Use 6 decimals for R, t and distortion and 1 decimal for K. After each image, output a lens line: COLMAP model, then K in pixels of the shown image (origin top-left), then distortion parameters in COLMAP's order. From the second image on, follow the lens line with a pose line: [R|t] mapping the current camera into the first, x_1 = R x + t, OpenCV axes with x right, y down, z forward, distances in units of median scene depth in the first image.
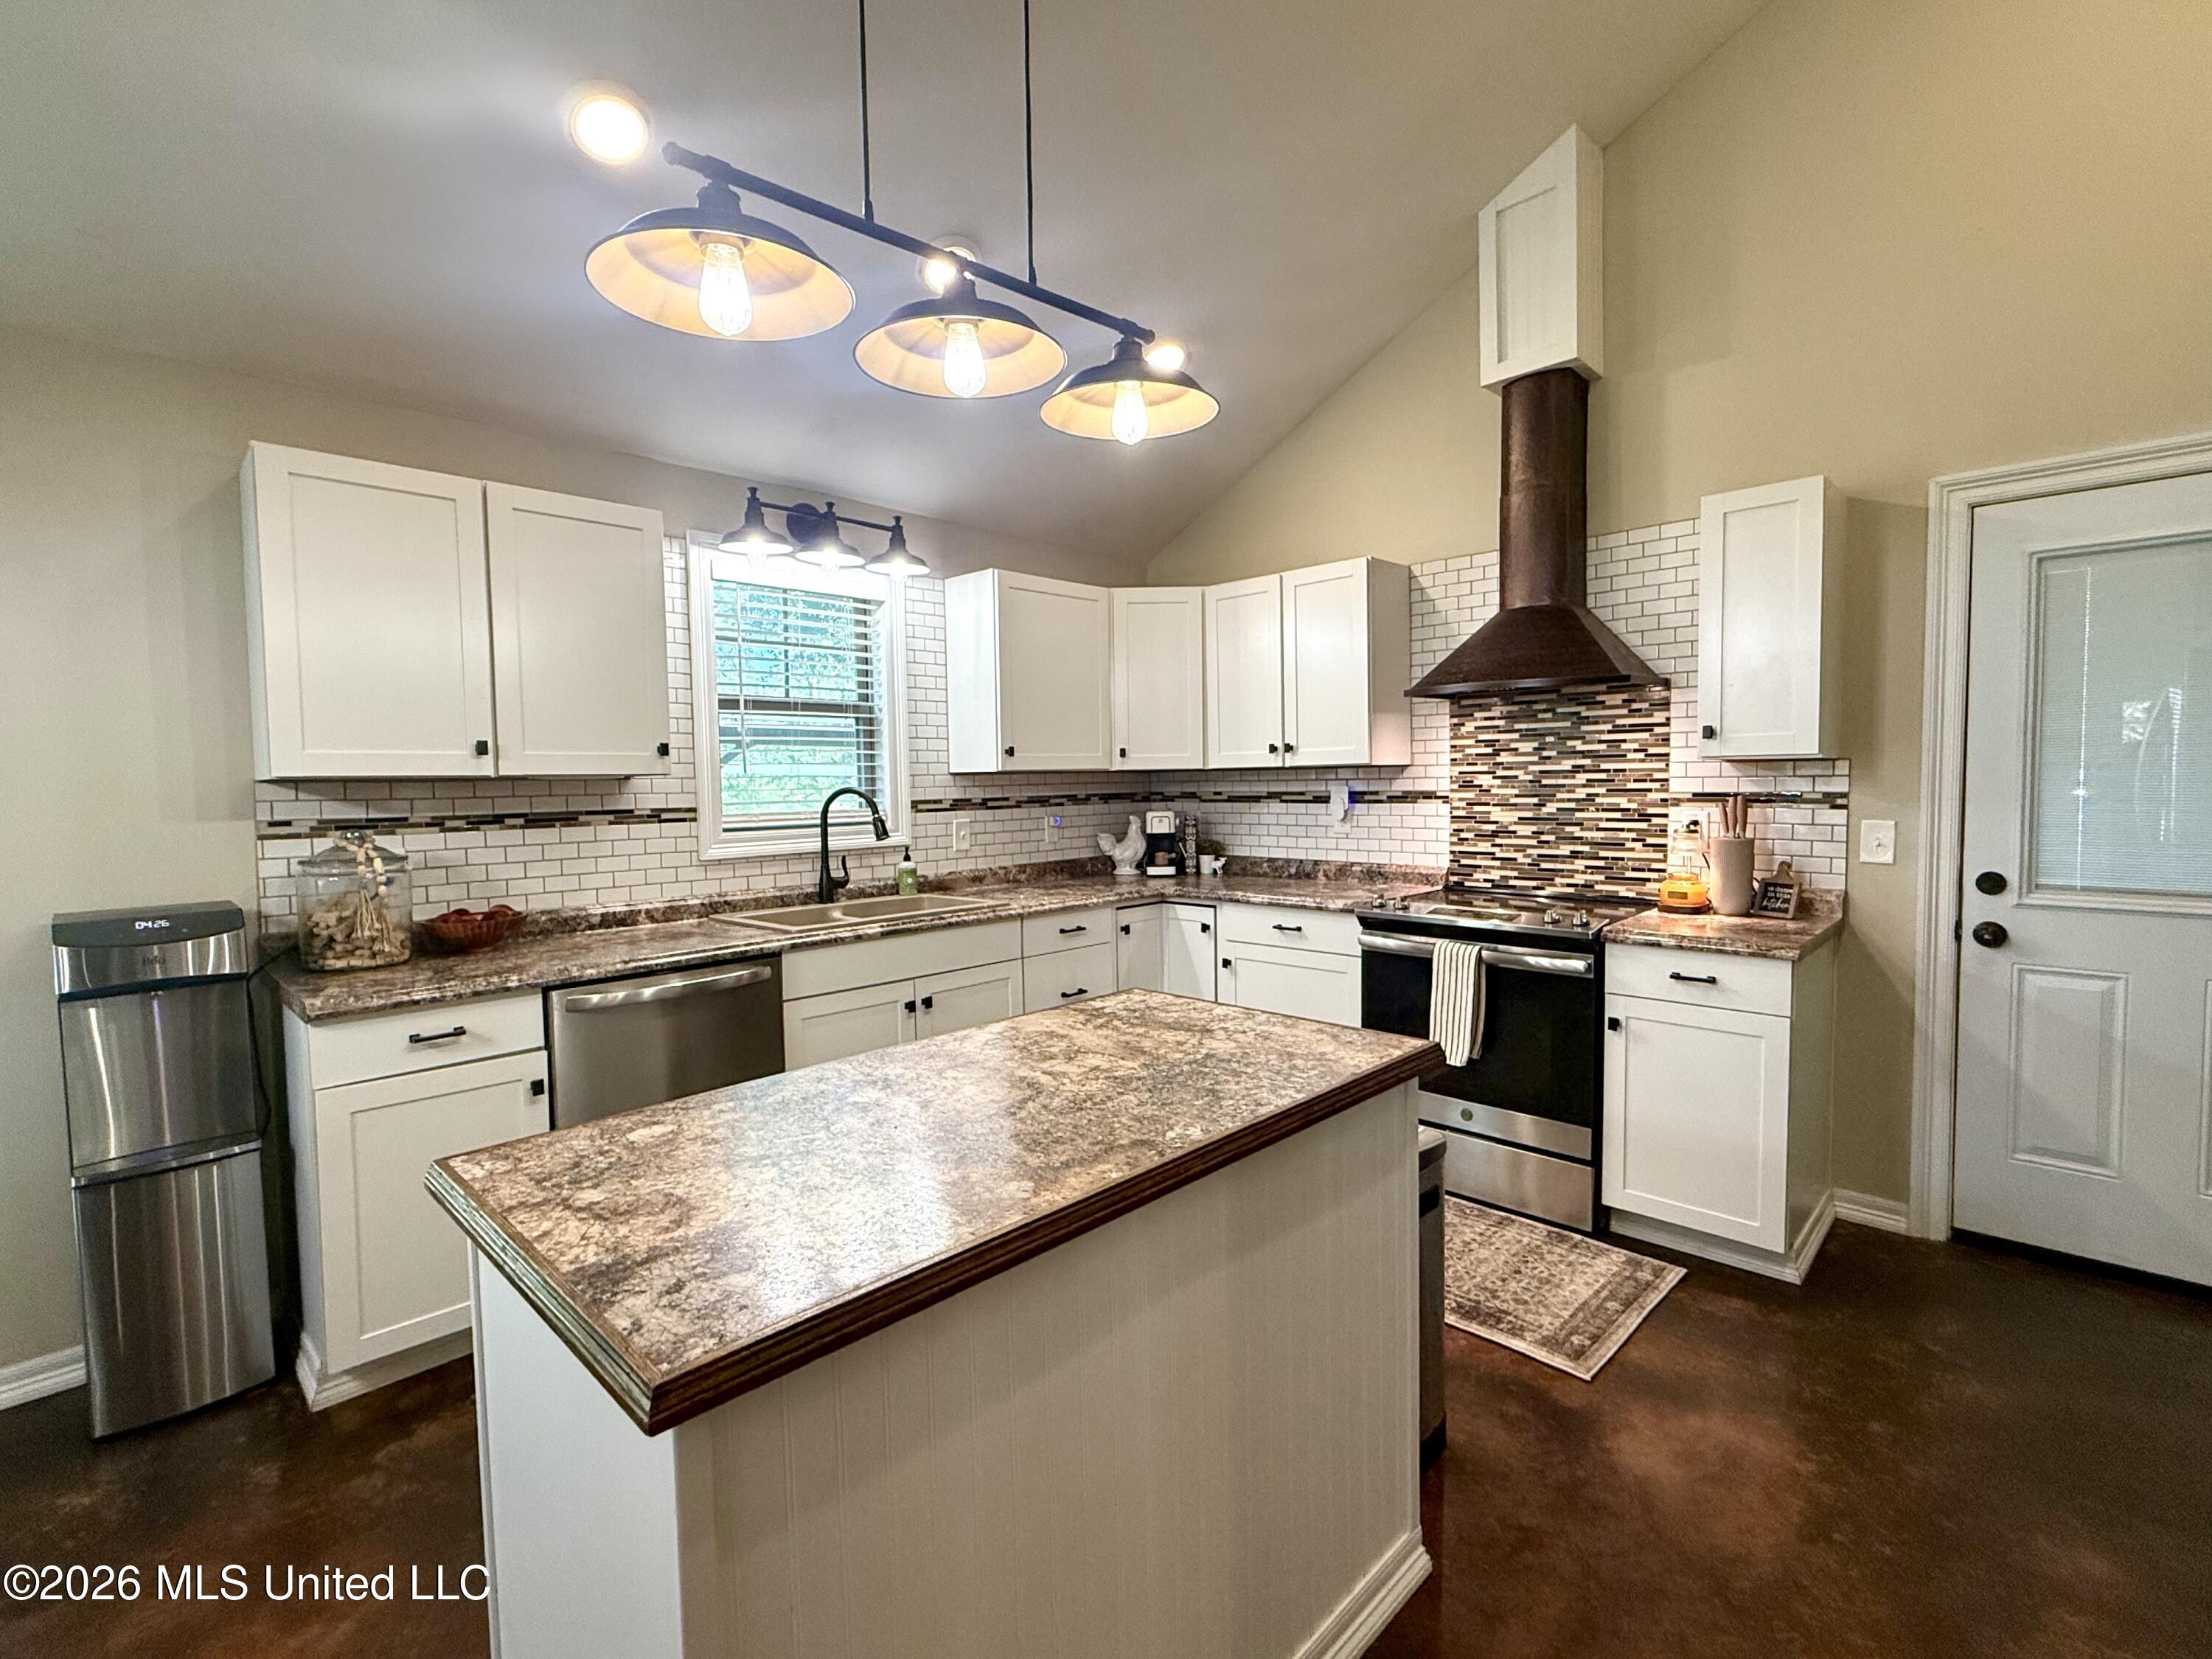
lens RADIAL K [[1005.3, 0, 1104.1], [0, 1005.3, 829.7], [0, 0, 1]] dist [-0.001953, 0.000981]
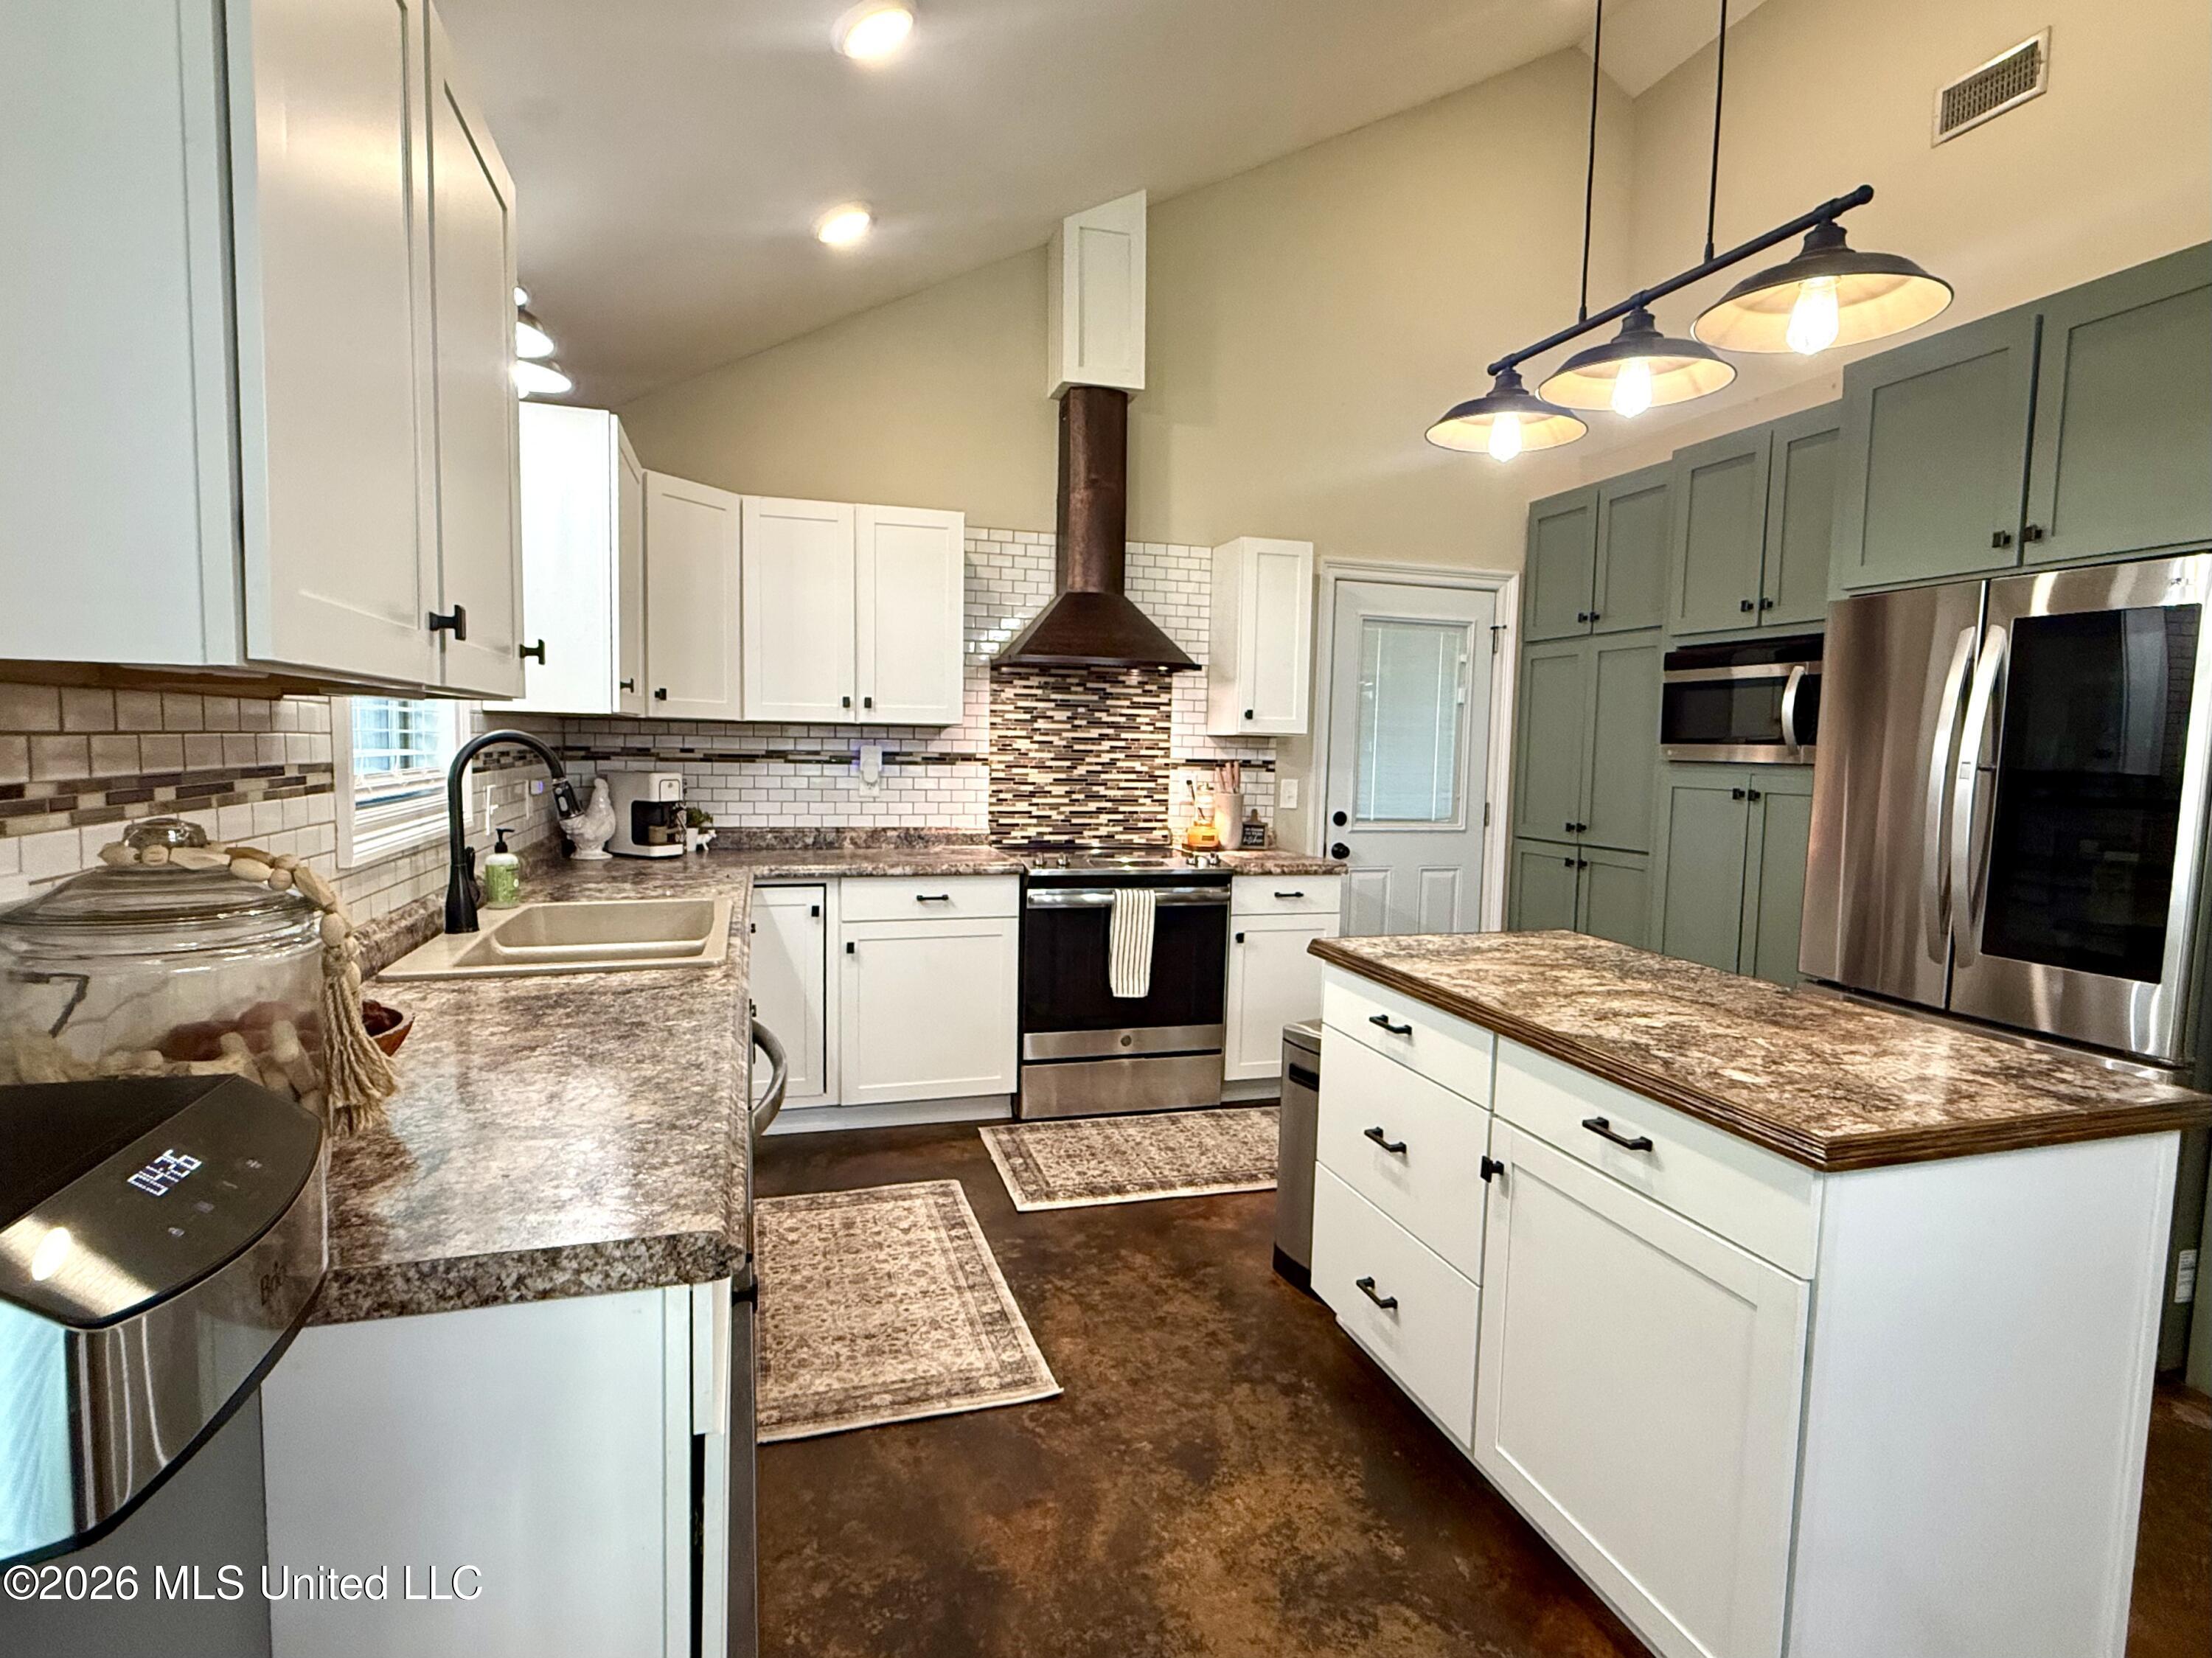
lens RADIAL K [[1105.0, 0, 1091.2], [0, 1105.0, 827.7], [0, 0, 1]] dist [-0.000289, 0.000906]
pose [[0.488090, -0.041498, 0.871806, -0.661459], [0.015401, 0.999123, 0.038936, -0.005346], [-0.872658, -0.005577, 0.488301, 0.382768]]
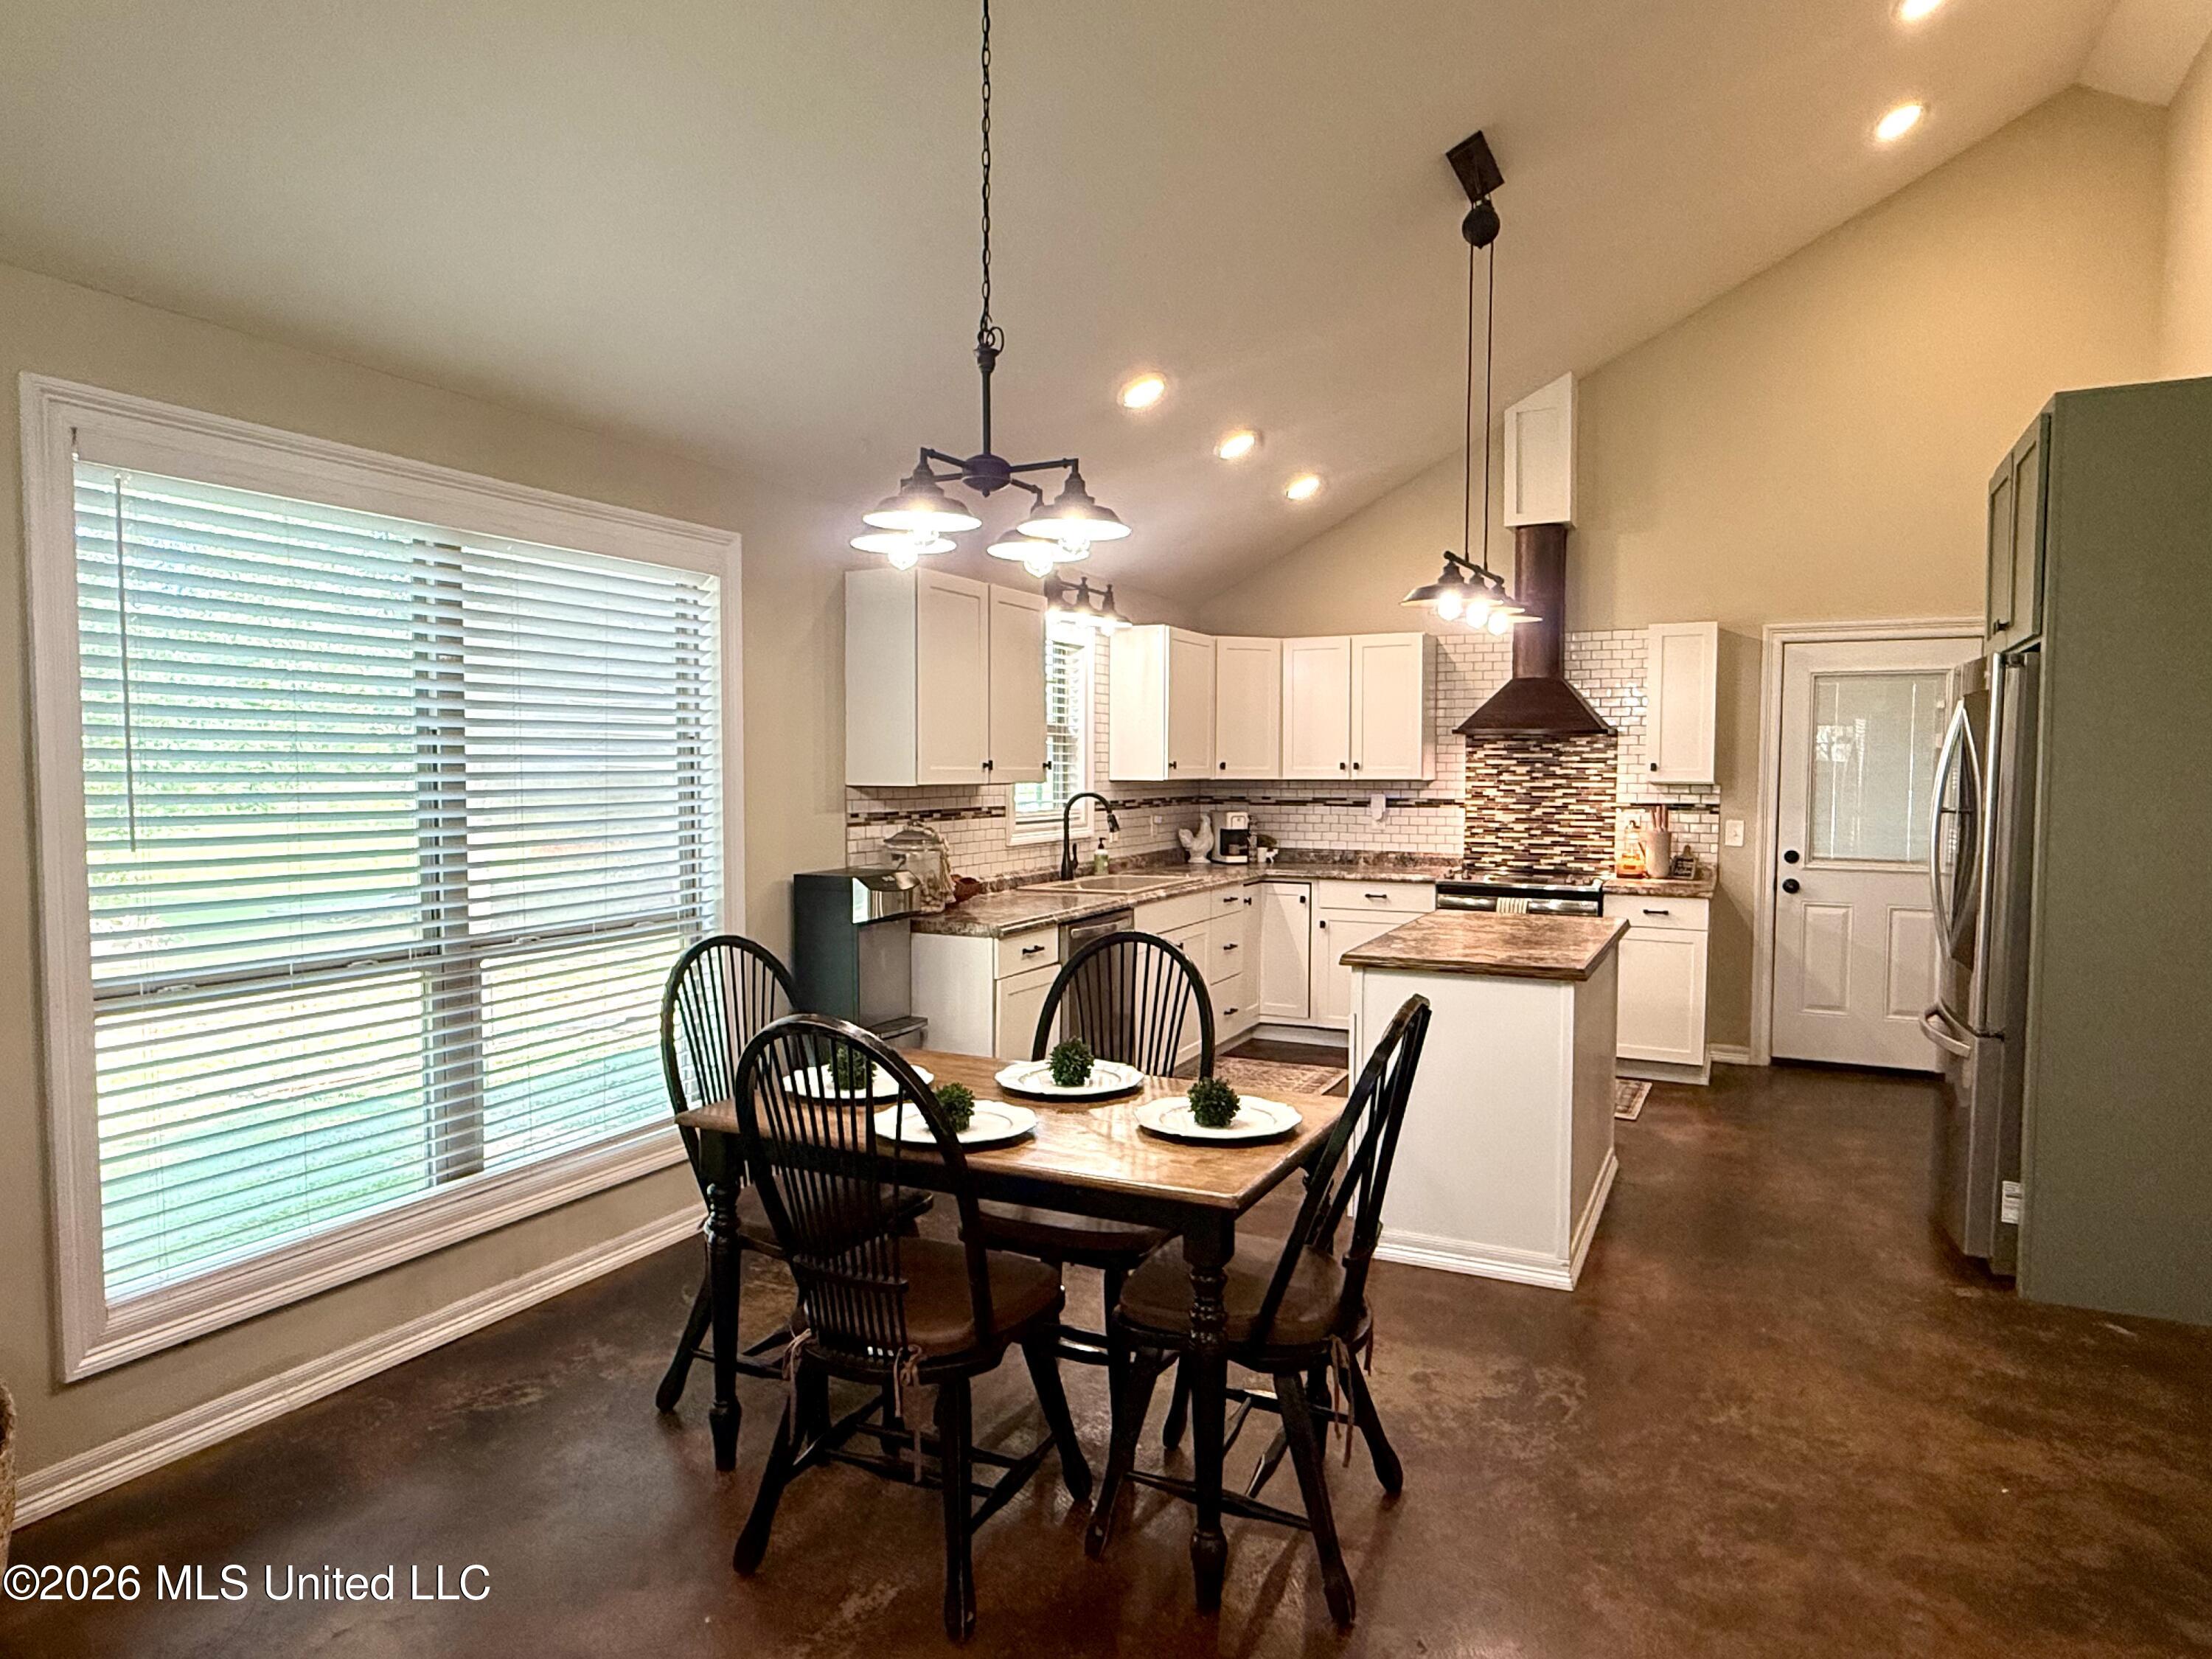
lens RADIAL K [[1302.2, 0, 1097.0], [0, 1302.2, 834.8], [0, 0, 1]] dist [-0.007282, 0.000228]
pose [[0.952999, 0.003166, 0.302958, -0.764875], [-0.002855, 0.999995, -0.001467, 0.016750], [-0.302961, 0.000533, 0.953003, -0.634875]]
